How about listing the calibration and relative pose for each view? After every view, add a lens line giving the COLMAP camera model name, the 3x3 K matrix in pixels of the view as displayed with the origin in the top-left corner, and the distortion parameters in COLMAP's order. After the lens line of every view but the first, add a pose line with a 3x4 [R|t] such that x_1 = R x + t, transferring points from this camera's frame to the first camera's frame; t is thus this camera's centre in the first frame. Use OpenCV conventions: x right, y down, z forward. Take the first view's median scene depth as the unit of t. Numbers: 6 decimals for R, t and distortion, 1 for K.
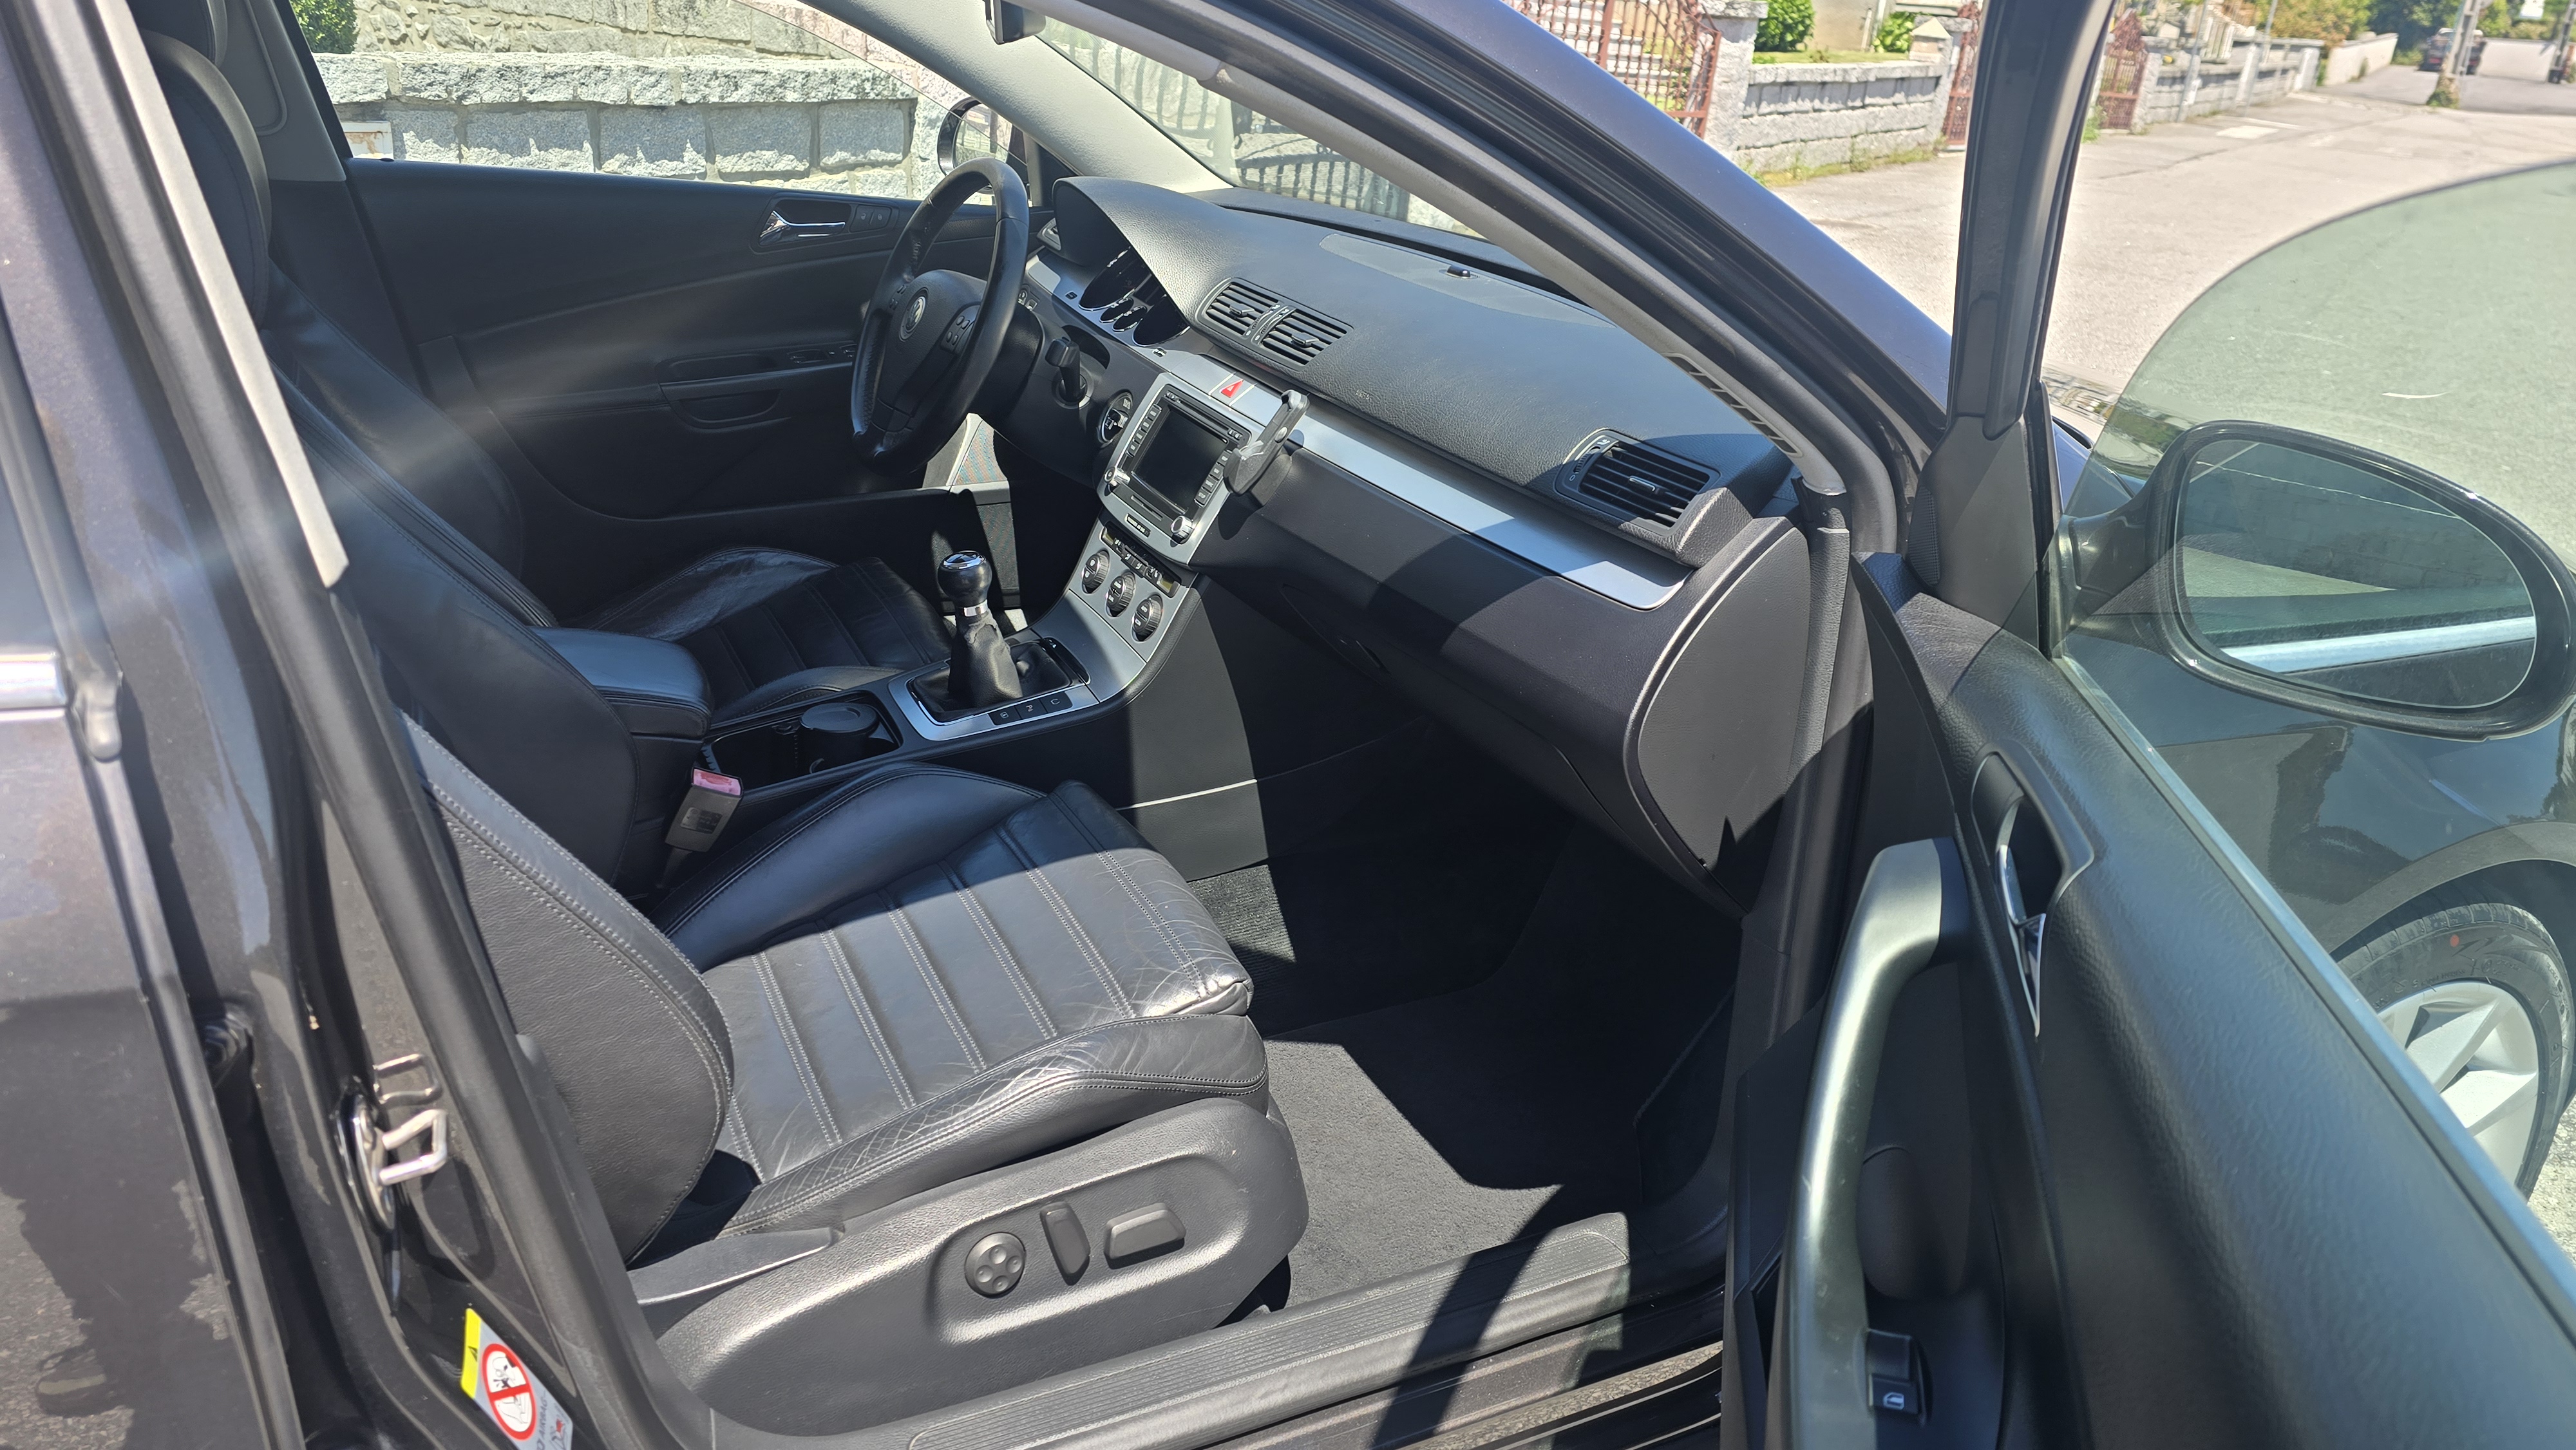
lens RADIAL K [[1783.8, 0, 1278.5], [0, 1783.8, 587.0], [0, 0, 1]] dist [0.061378, -0.070678]
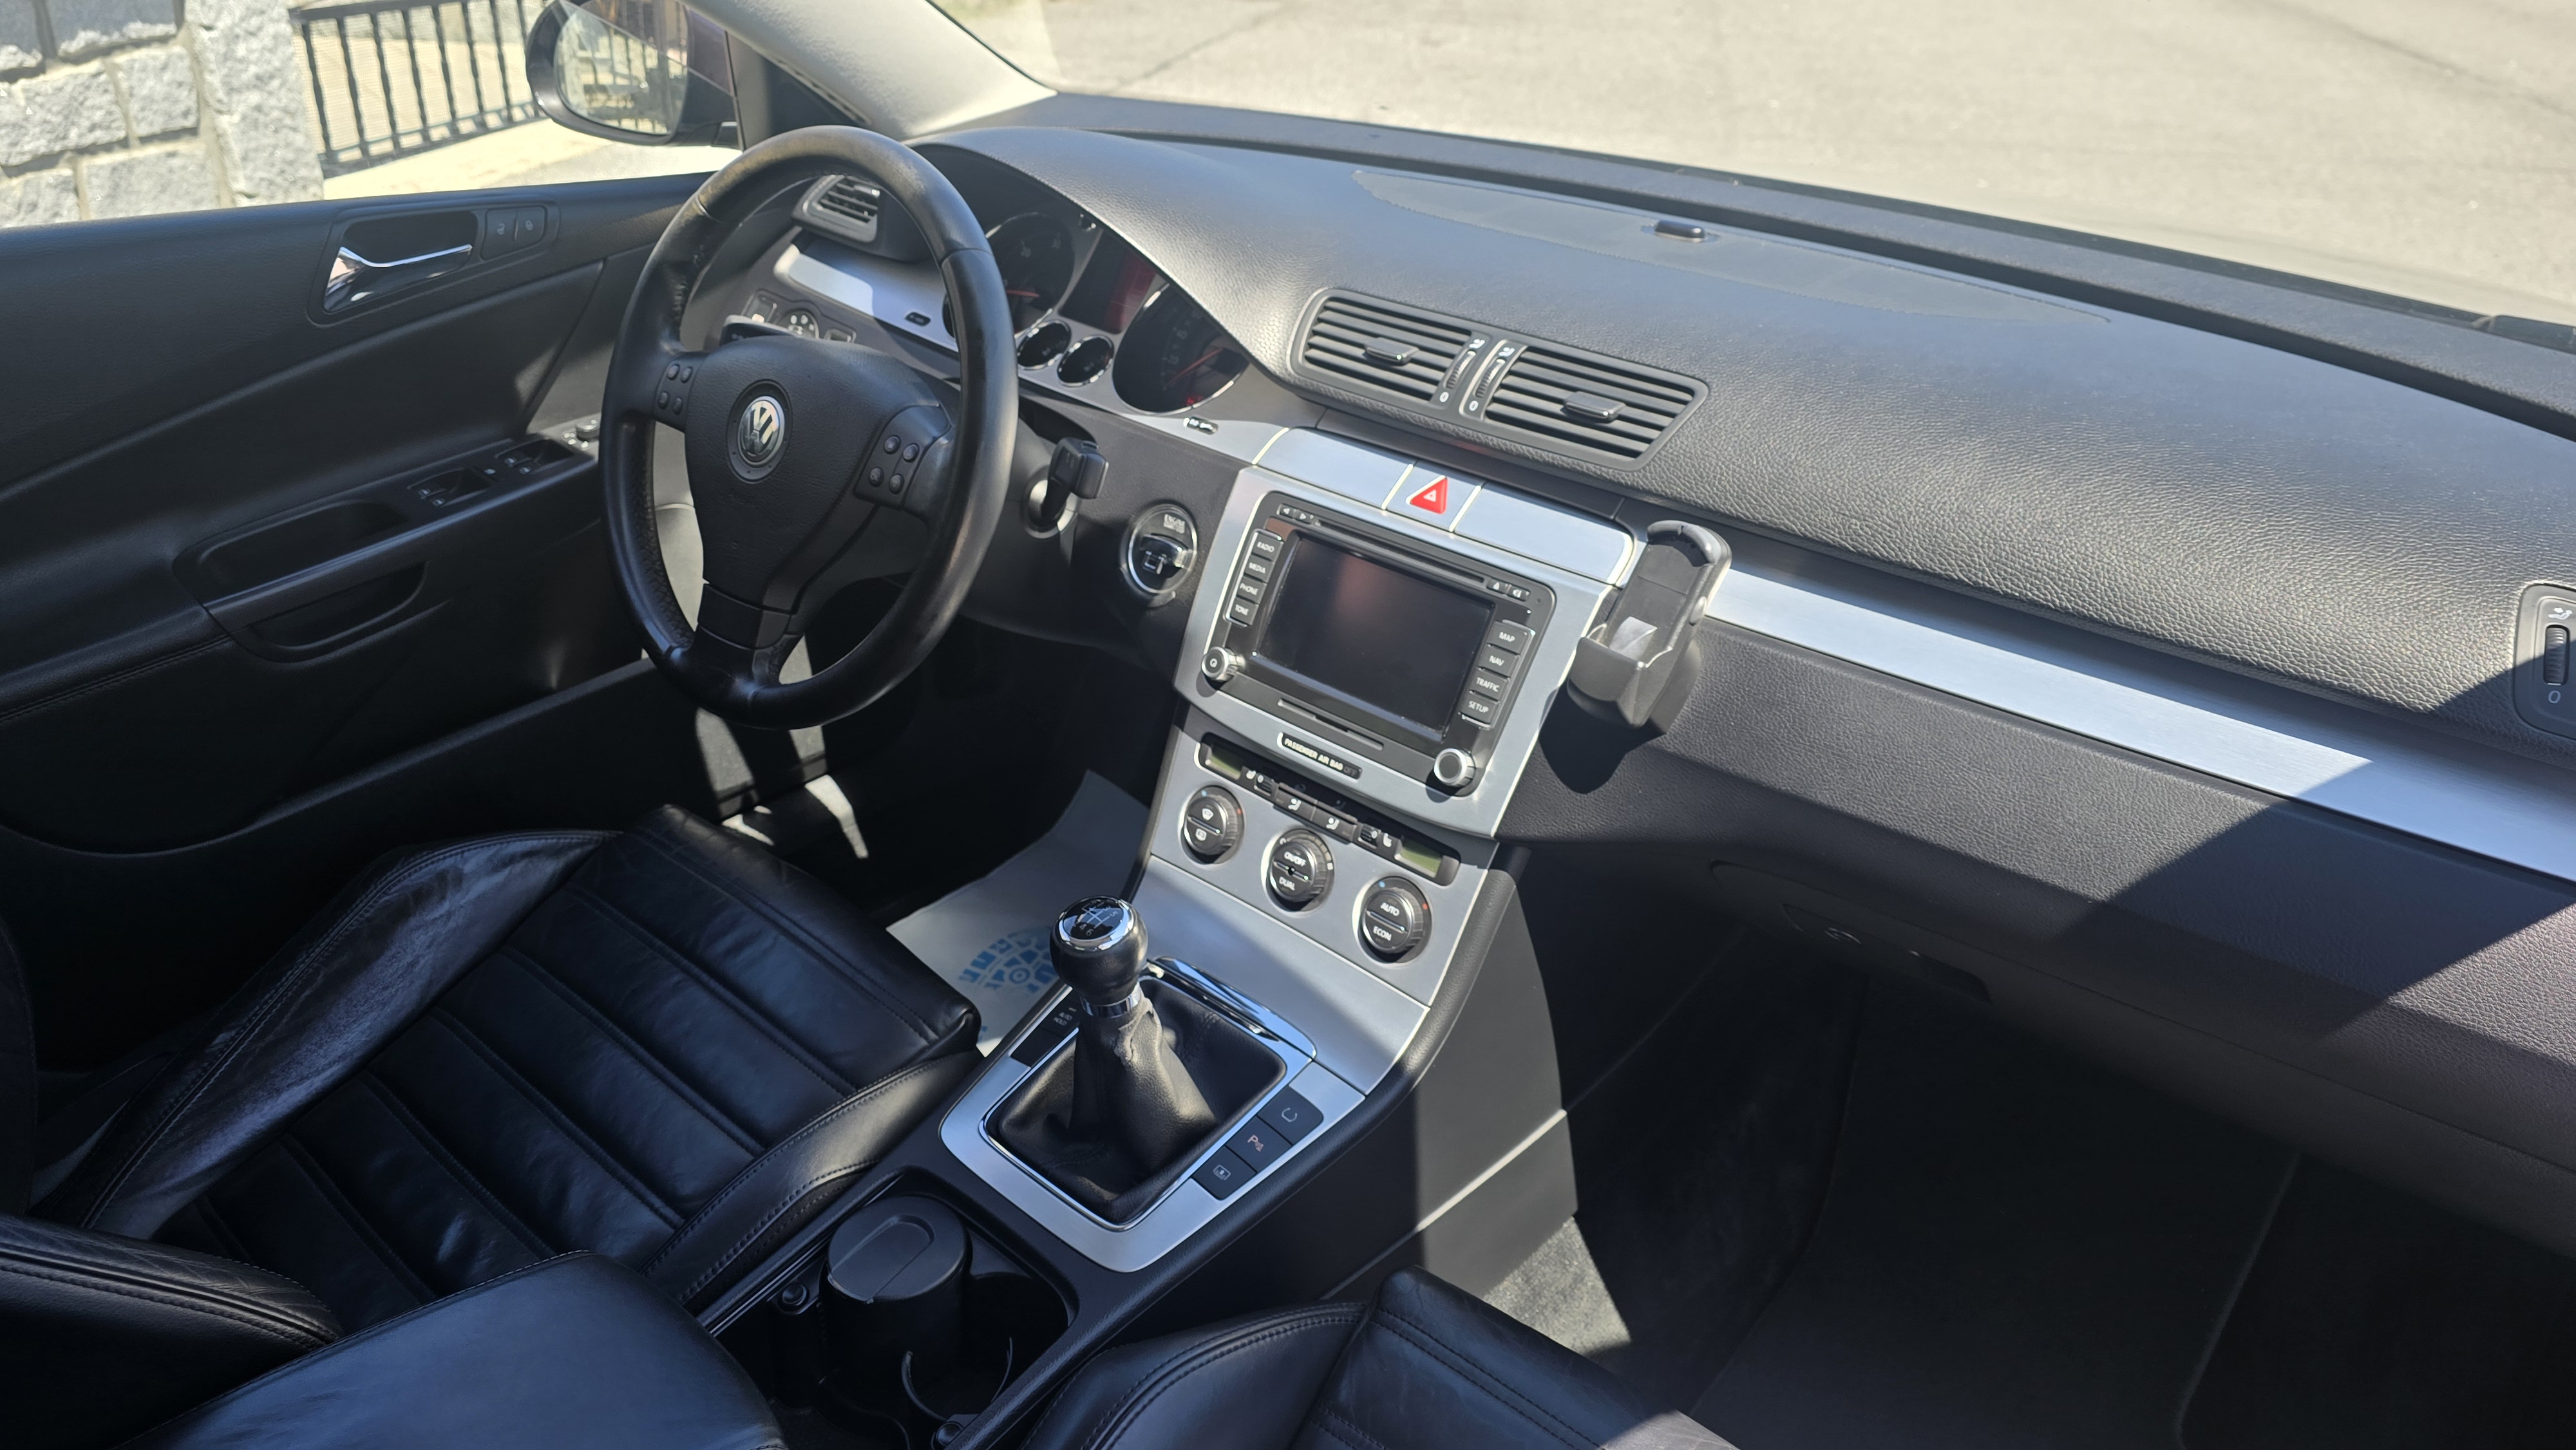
lens RADIAL K [[1783.8, 0, 1278.5], [0, 1783.8, 587.0], [0, 0, 1]] dist [0.061378, -0.070678]
pose [[0.924612, -0.202804, 0.322434, -0.266106], [0.163345, 0.975803, 0.145350, -0.174197], [-0.344110, -0.081724, 0.935366, 0.464604]]
